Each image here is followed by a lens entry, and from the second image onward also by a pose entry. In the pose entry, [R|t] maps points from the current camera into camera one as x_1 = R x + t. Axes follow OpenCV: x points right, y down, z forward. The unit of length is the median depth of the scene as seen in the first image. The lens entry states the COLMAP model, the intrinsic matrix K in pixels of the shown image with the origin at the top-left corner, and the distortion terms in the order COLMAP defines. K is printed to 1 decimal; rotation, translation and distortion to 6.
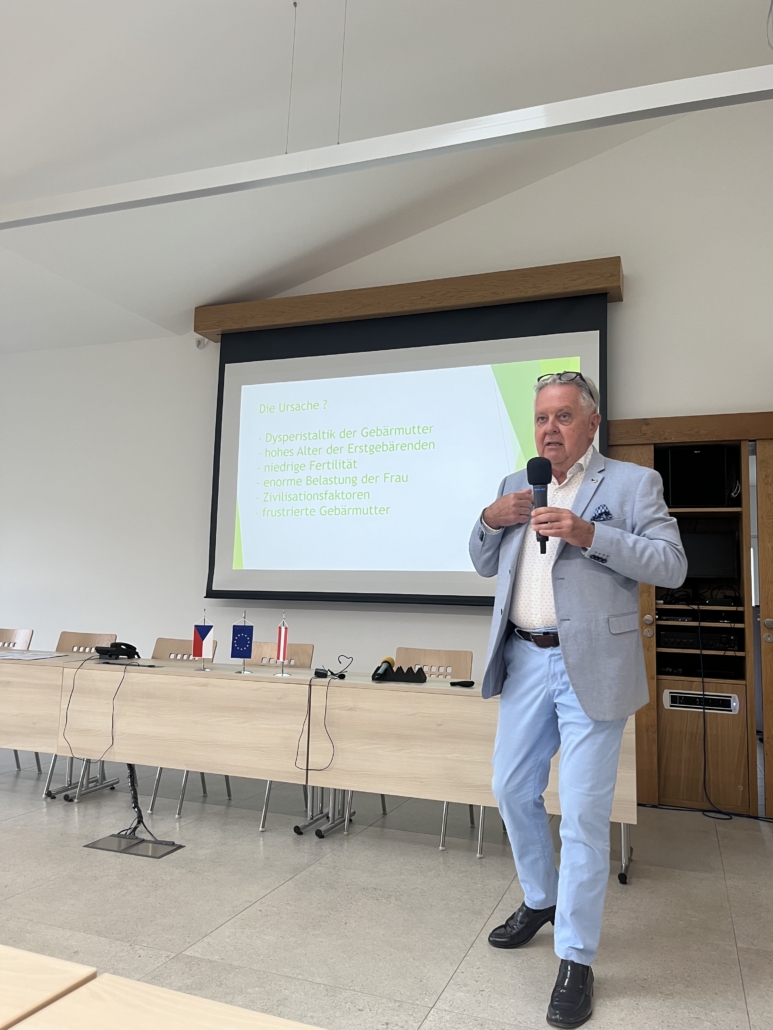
lens RADIAL K [[768.4, 0, 388.8], [0, 768.4, 509.9], [0, 0, 1]] dist [0.029141, -0.004644]
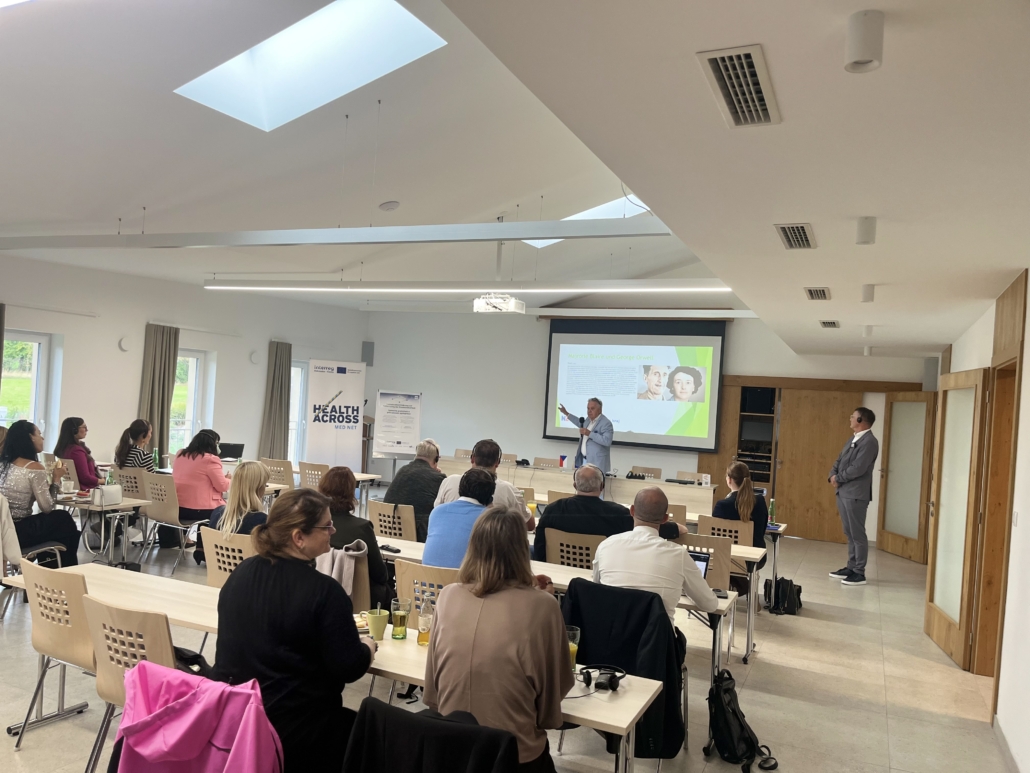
lens RADIAL K [[768.4, 0, 507.6], [0, 768.4, 391.2], [0, 0, 1]] dist [0.029141, -0.004644]
pose [[0.996187, 0.029710, -0.082026, -0.234472], [-0.020187, 0.993209, 0.114576, -0.413176], [0.084873, -0.112484, 0.990022, -1.814495]]
